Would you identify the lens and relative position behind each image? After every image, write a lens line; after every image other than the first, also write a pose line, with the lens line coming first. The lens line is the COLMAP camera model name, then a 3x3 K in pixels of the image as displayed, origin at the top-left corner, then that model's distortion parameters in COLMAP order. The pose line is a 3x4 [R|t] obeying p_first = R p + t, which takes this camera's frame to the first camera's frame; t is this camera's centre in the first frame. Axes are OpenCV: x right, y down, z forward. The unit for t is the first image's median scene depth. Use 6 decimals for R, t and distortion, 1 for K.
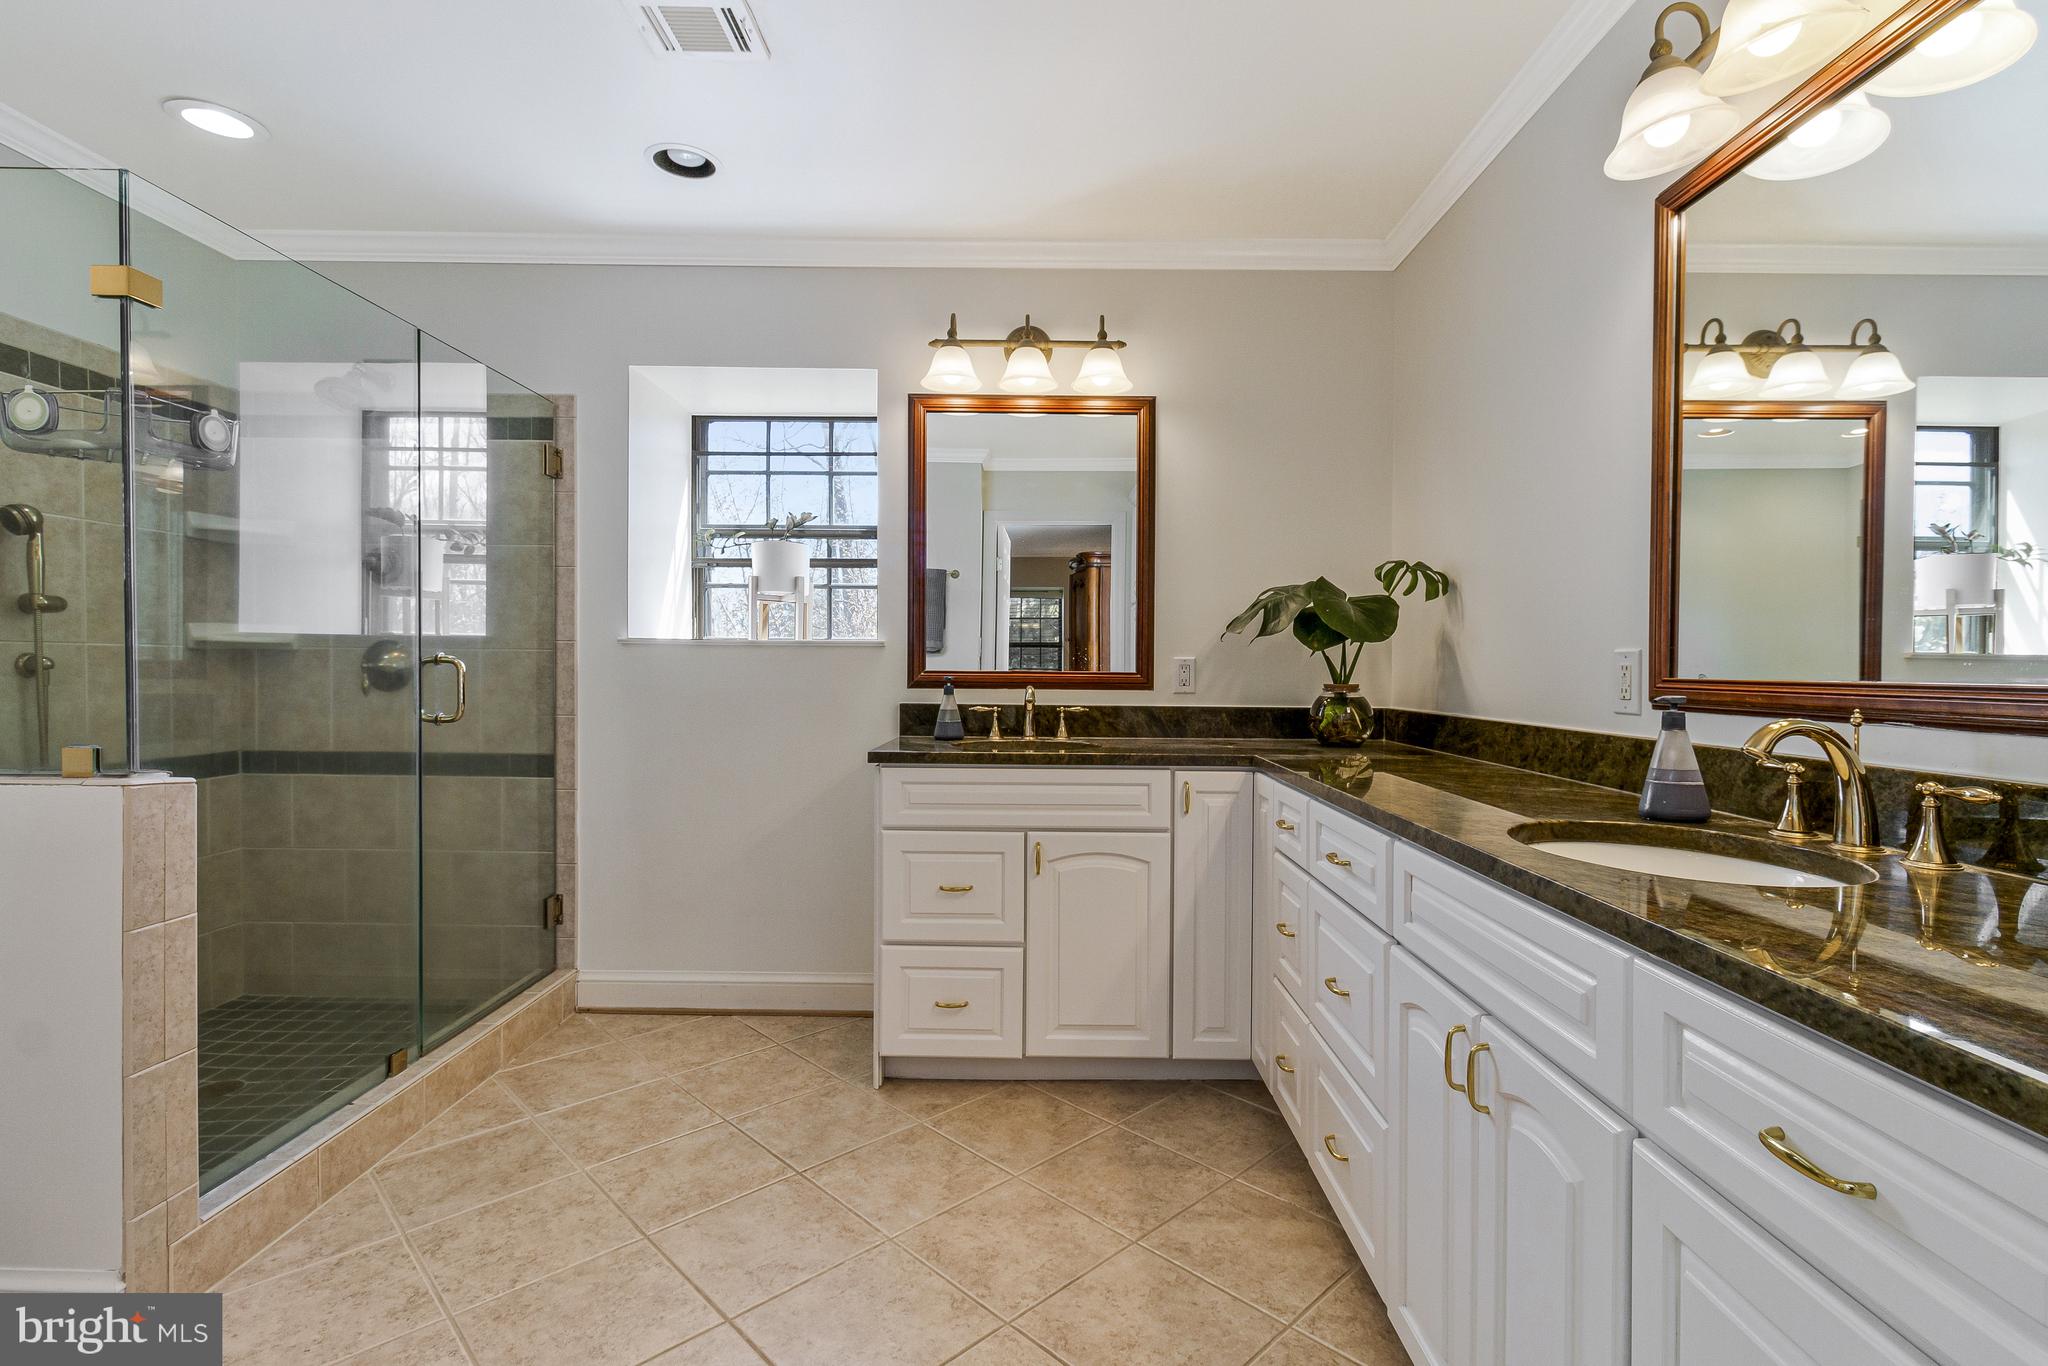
lens RADIAL K [[957.0, 0, 1032.4], [0, 957.0, 679.9], [0, 0, 1]] dist [0.001103, 0.001332]
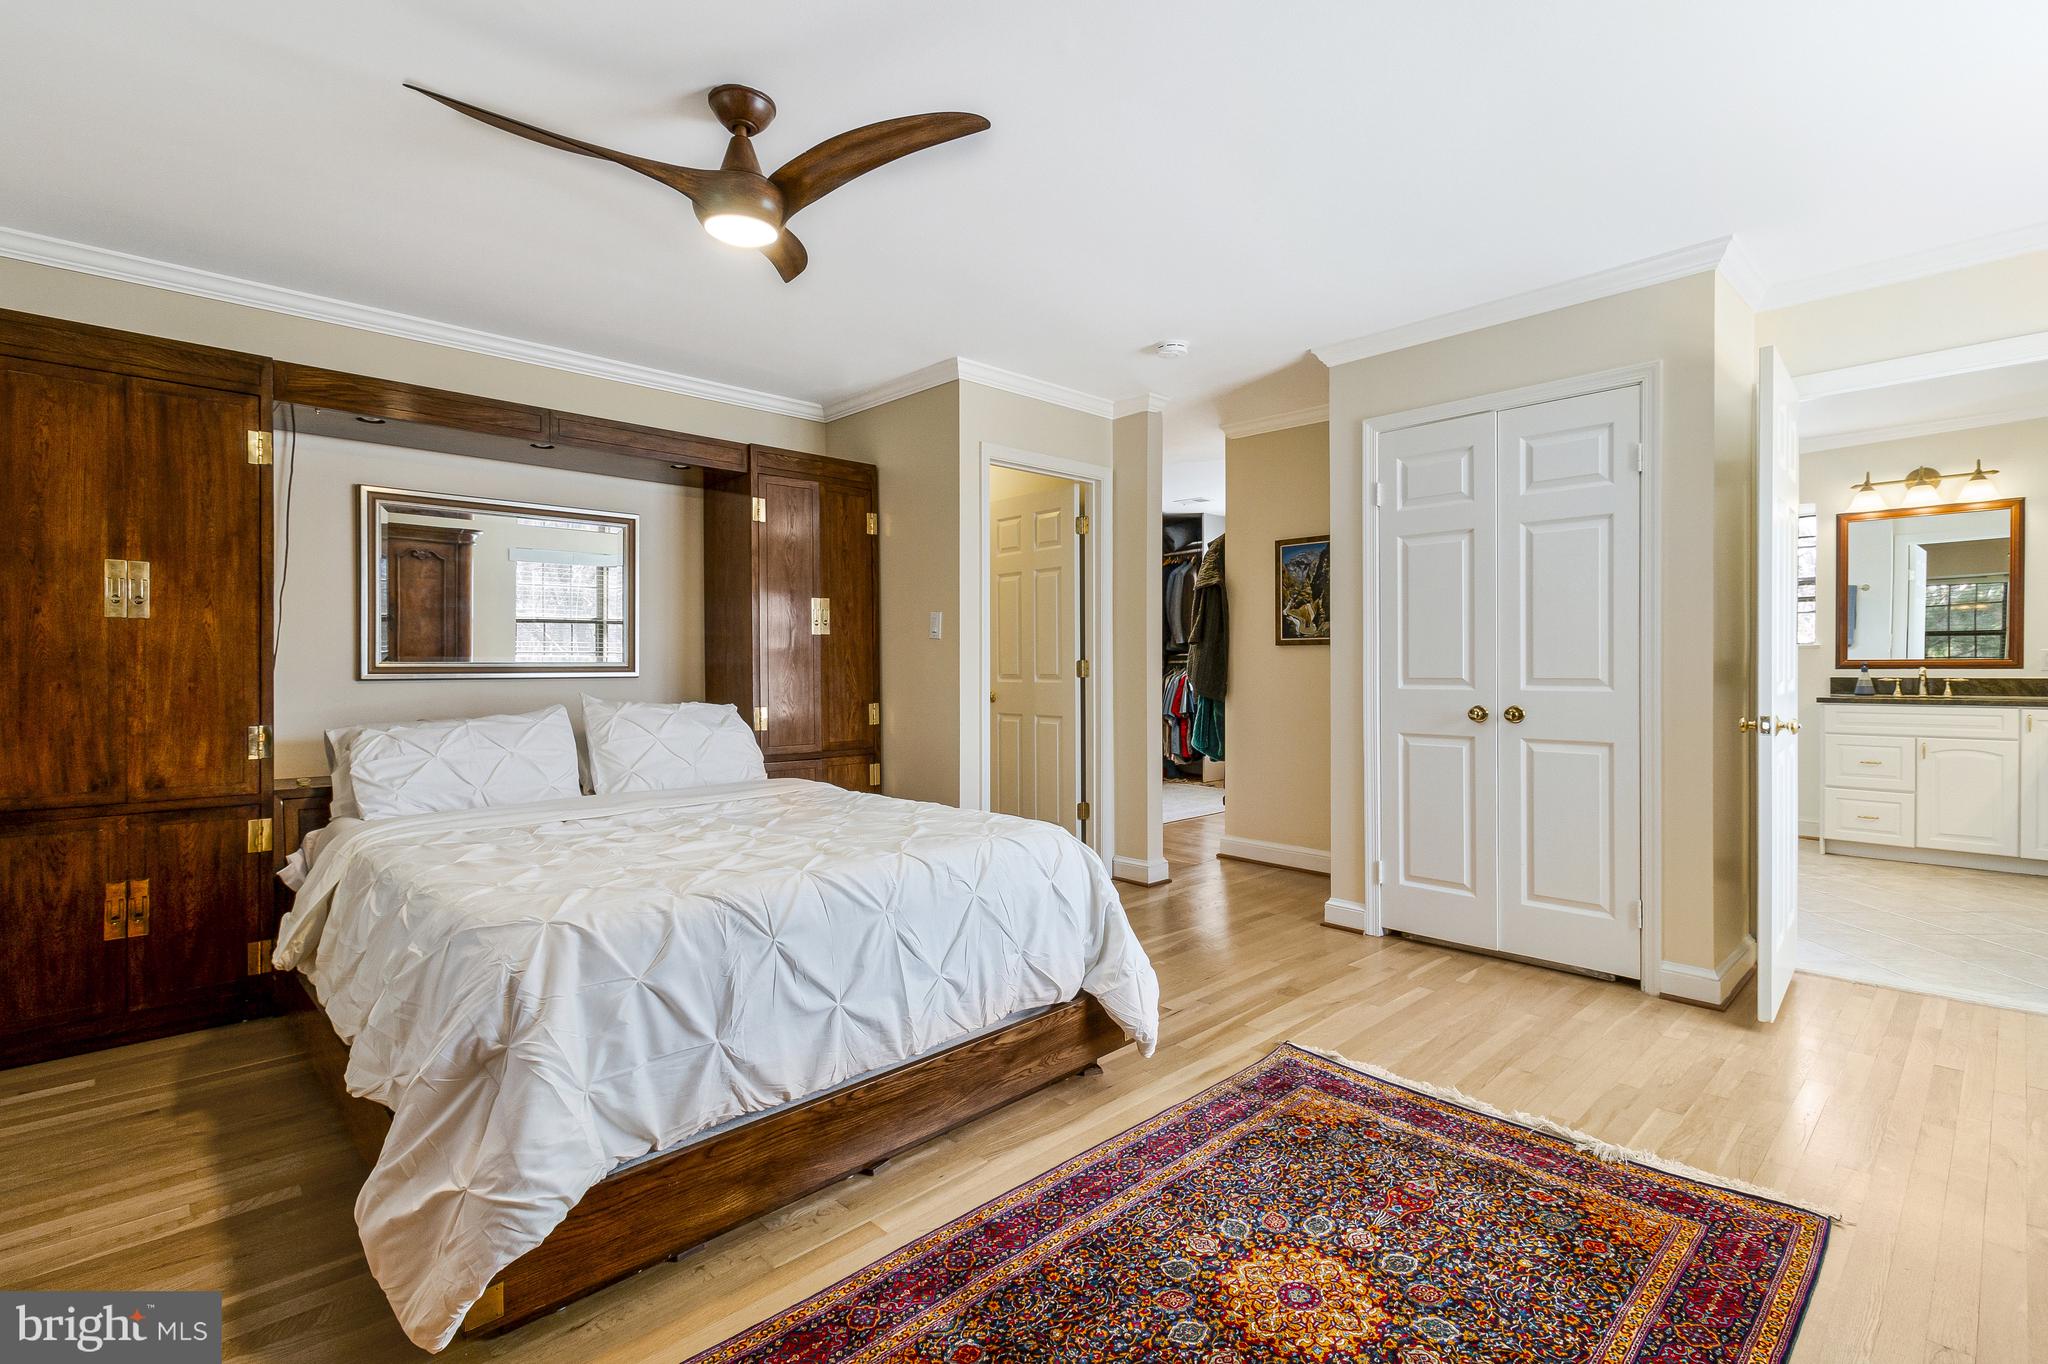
lens RADIAL K [[957.0, 0, 1032.4], [0, 957.0, 678.9], [0, 0, 1]] dist [0.001103, 0.001332]
pose [[0.703626, -0.000055, -0.710570, 0.101385], [0.005441, 0.999971, 0.005310, 0.009952], [0.710549, -0.007602, 0.703606, -1.501974]]
